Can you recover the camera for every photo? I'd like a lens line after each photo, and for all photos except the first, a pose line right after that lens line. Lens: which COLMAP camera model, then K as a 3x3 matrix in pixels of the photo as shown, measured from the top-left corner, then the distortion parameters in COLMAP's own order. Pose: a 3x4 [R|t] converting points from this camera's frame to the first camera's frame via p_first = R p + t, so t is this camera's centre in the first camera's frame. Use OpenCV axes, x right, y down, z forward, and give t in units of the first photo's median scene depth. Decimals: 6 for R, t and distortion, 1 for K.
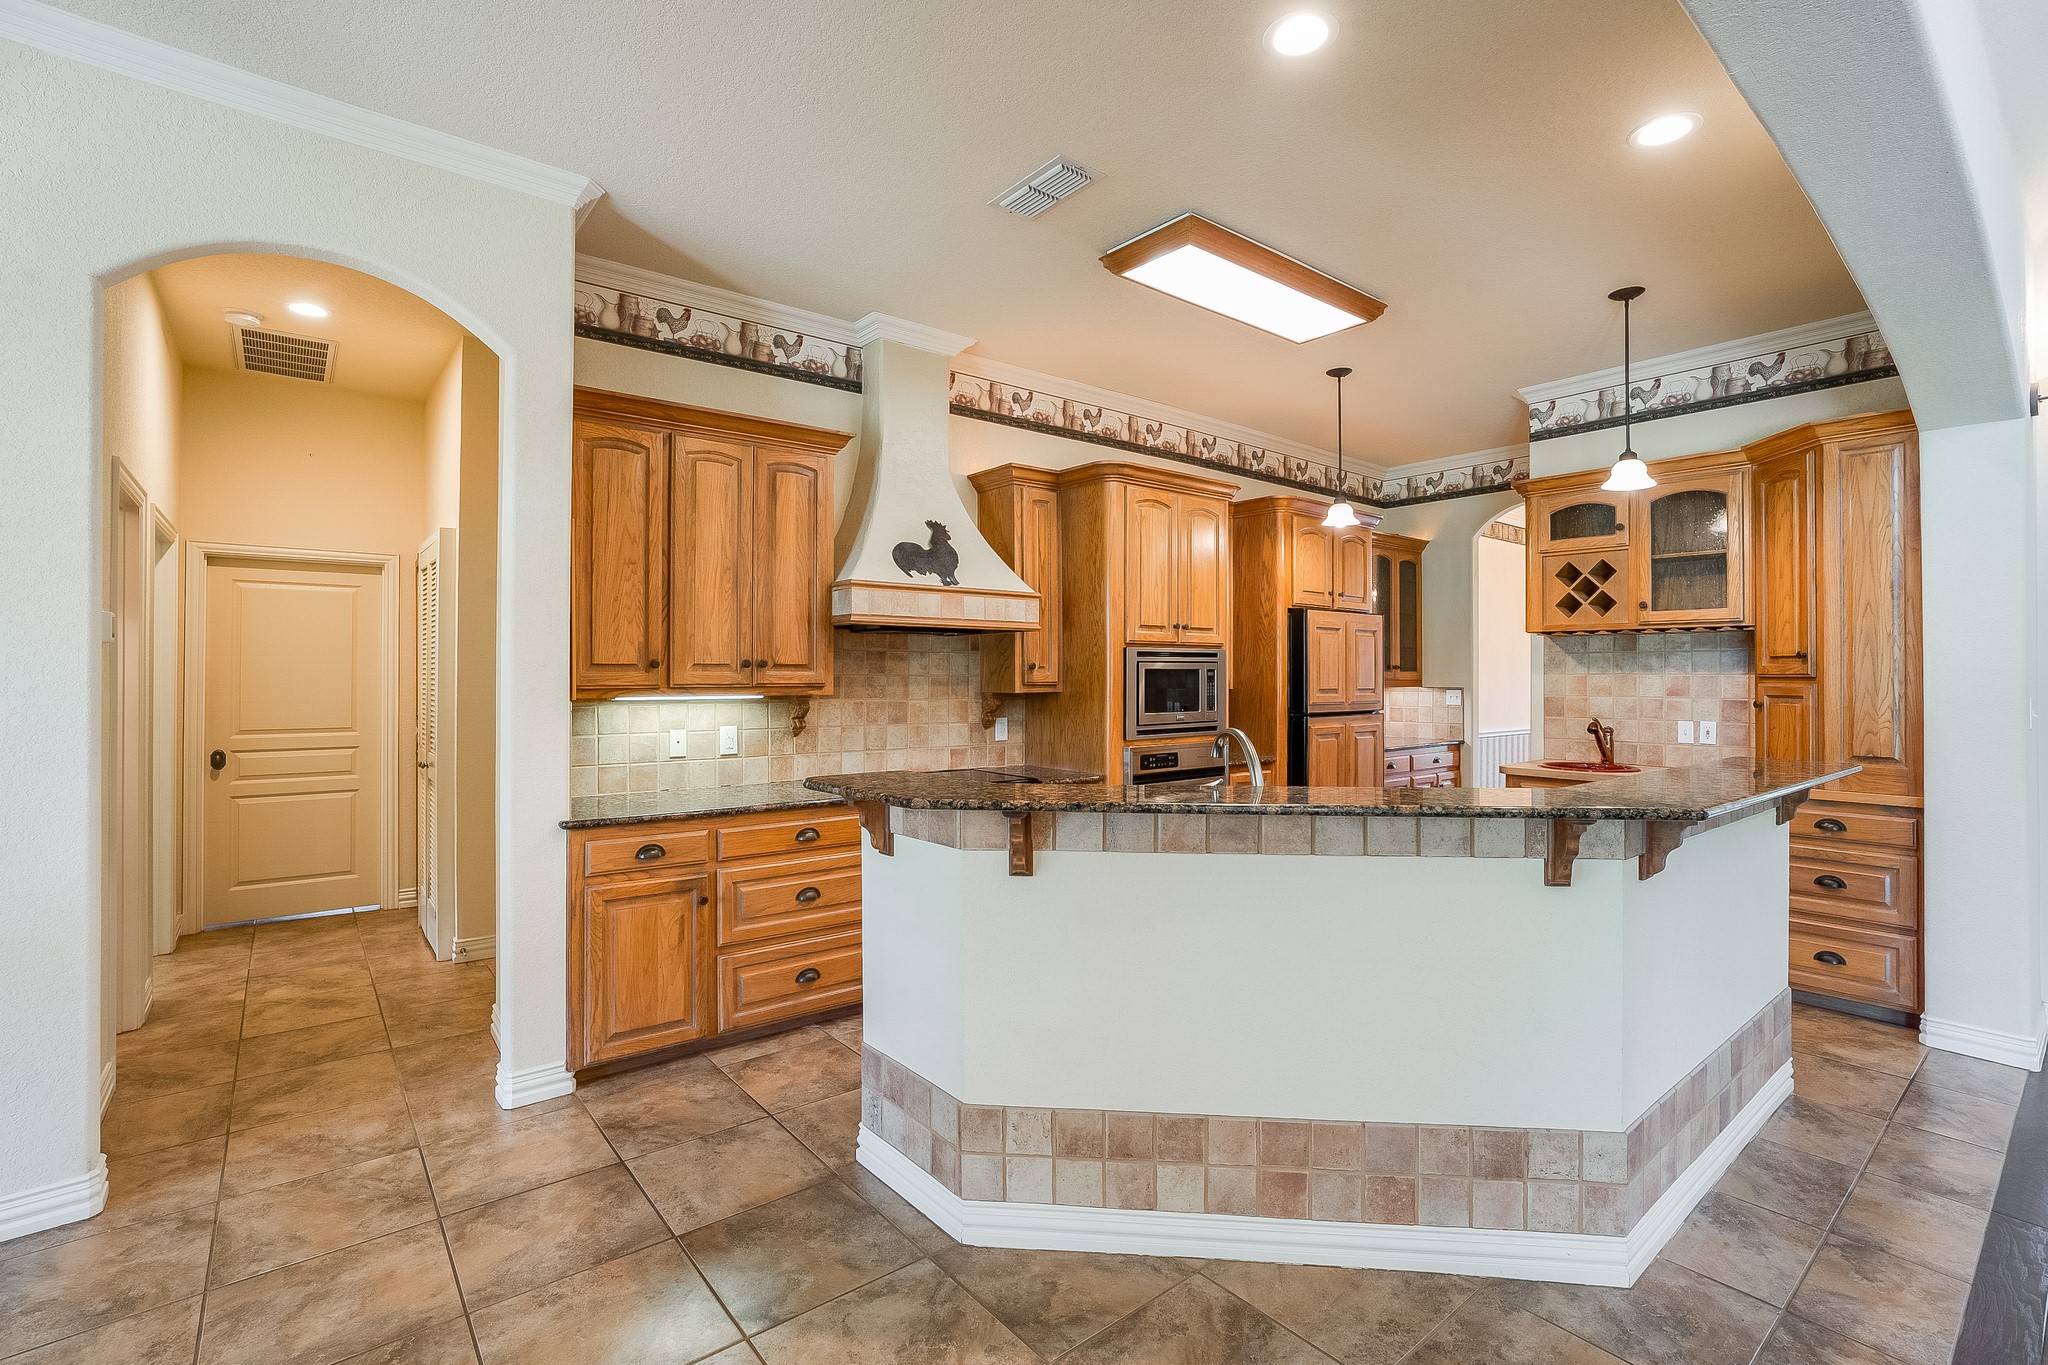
lens RADIAL K [[926.9, 0, 1020.5], [0, 926.9, 669.4], [0, 0, 1]] dist [-0.034319, 0.011720]
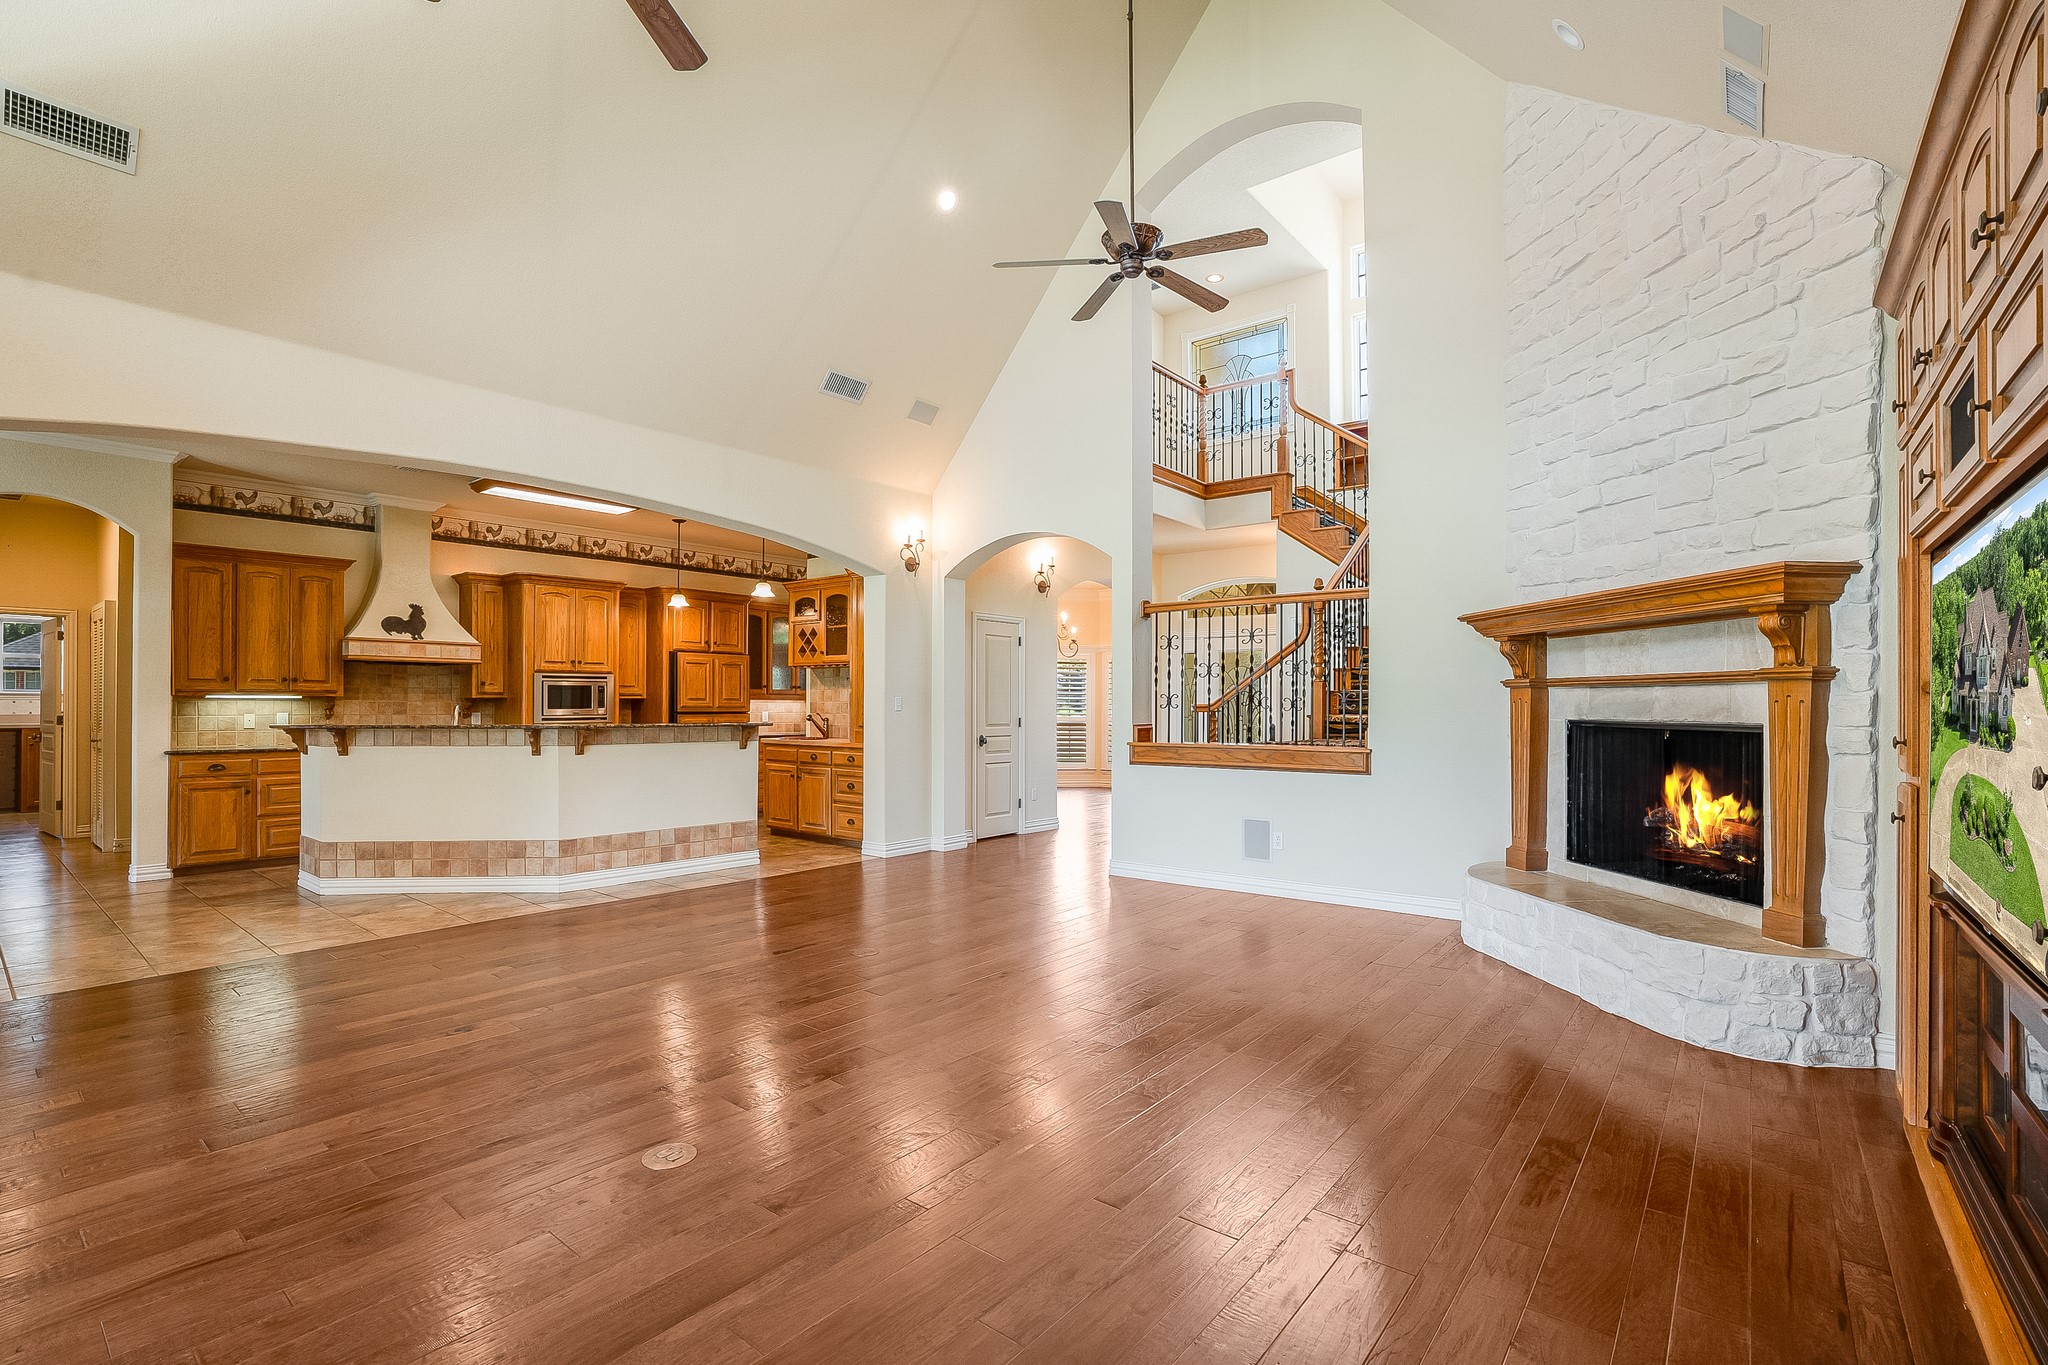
lens RADIAL K [[930.7, 0, 1021.6], [0, 930.7, 701.5], [0, 0, 1]] dist [-0.057747, 0.021547]
pose [[0.977596, 0.001328, 0.210488, 0.691157], [-0.001839, 0.999996, 0.002230, 0.027611], [-0.210484, -0.002567, 0.977594, -1.003998]]
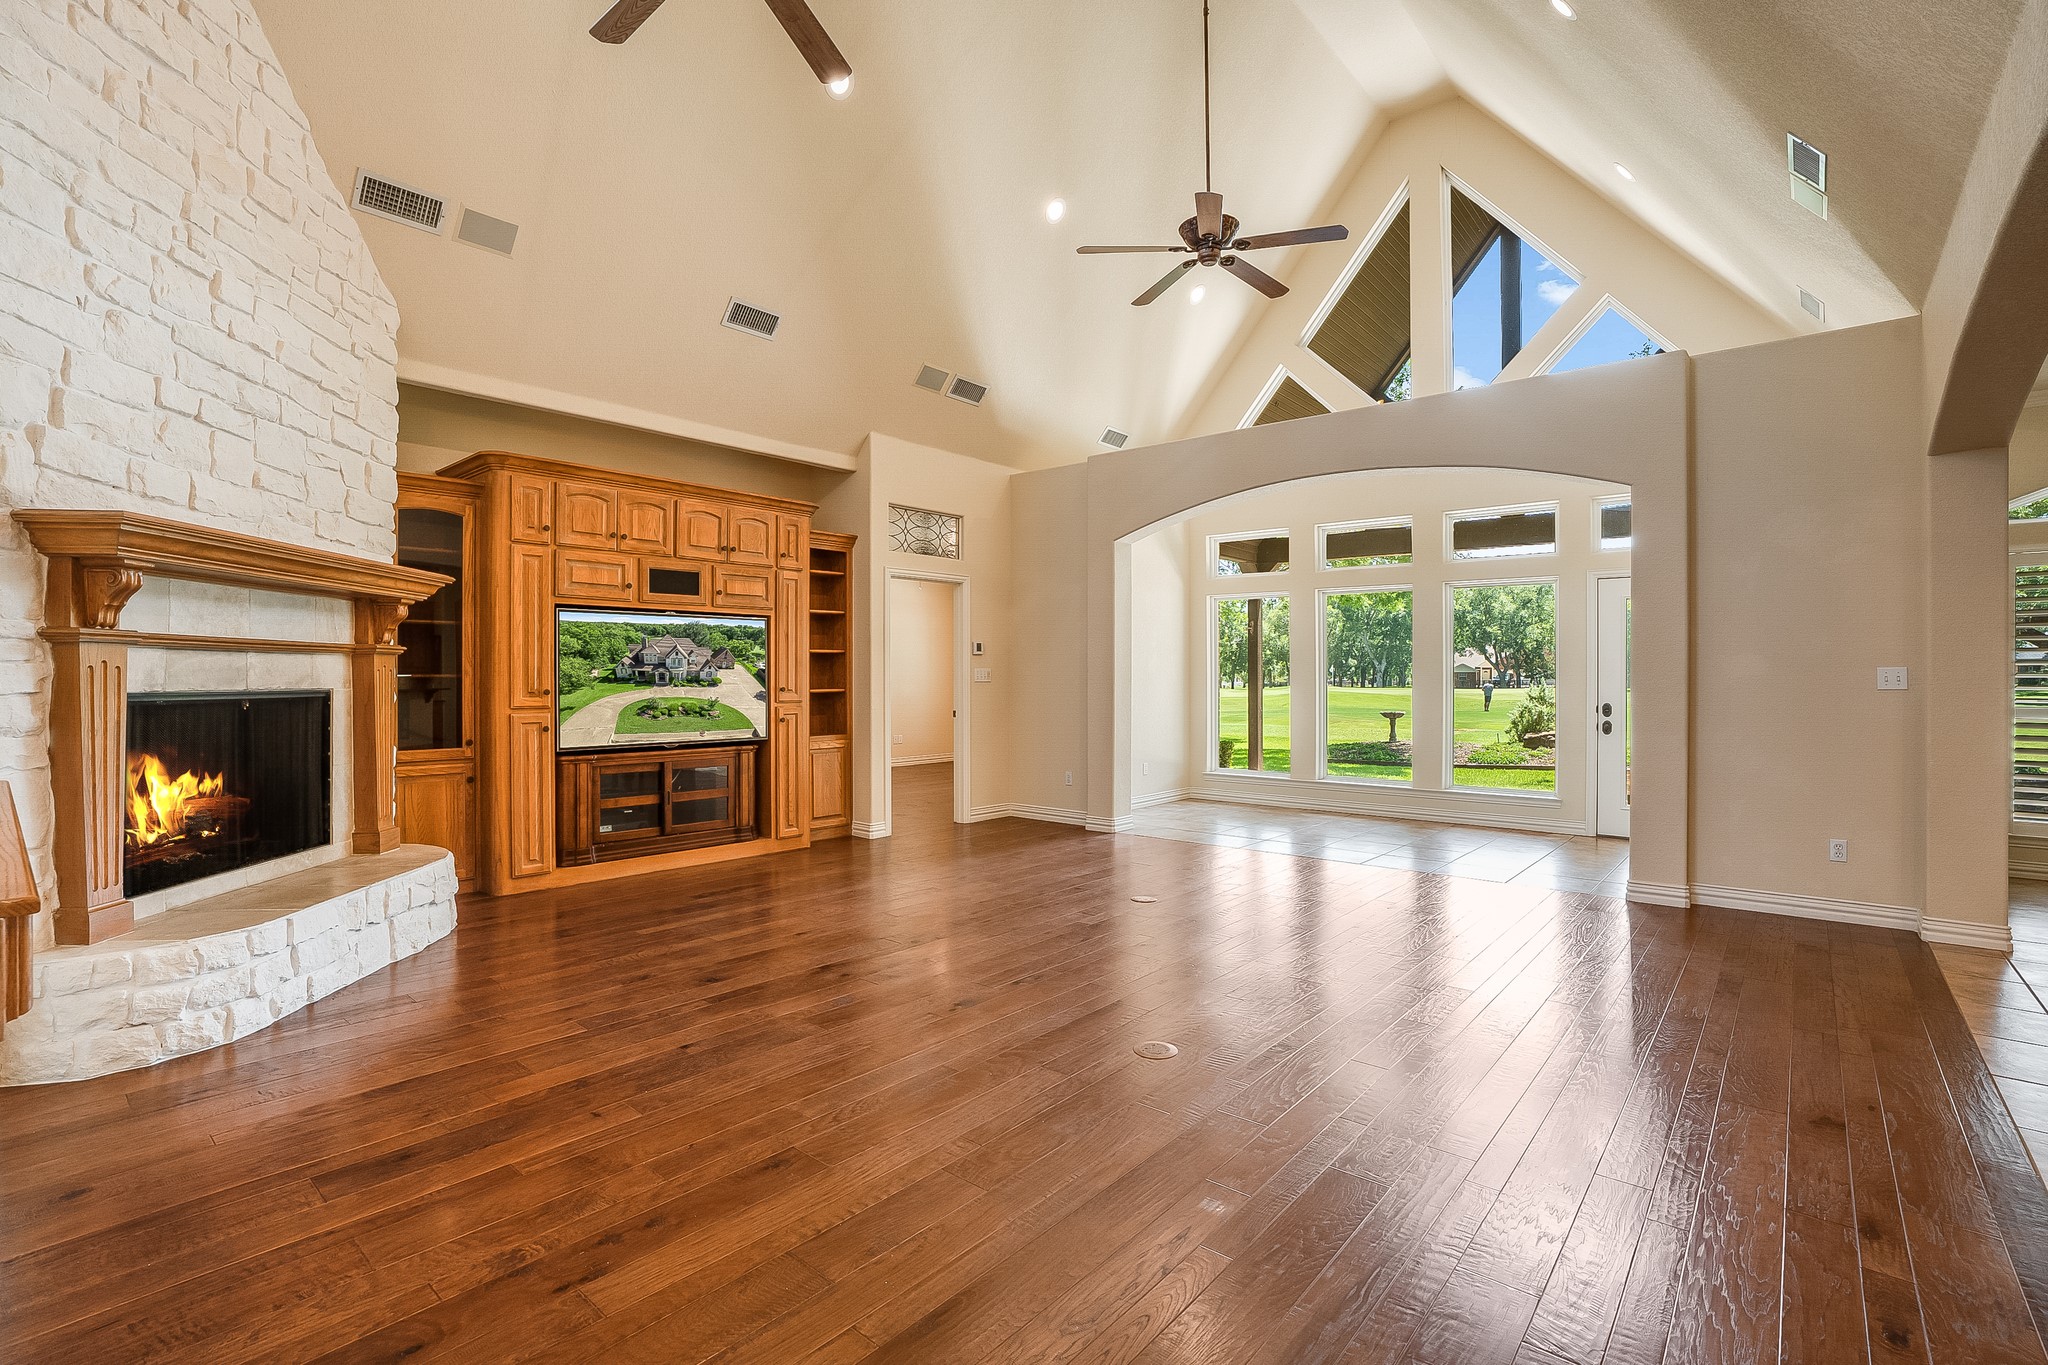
lens RADIAL K [[930.7, 0, 1001.8], [0, 930.7, 682.0], [0, 0, 1]] dist [-0.057747, 0.021547]
pose [[-0.985823, -0.001148, -0.167786, 0.976513], [-0.001348, 0.999999, 0.001075, 0.037961], [0.167785, 0.001286, -0.985823, 0.716681]]
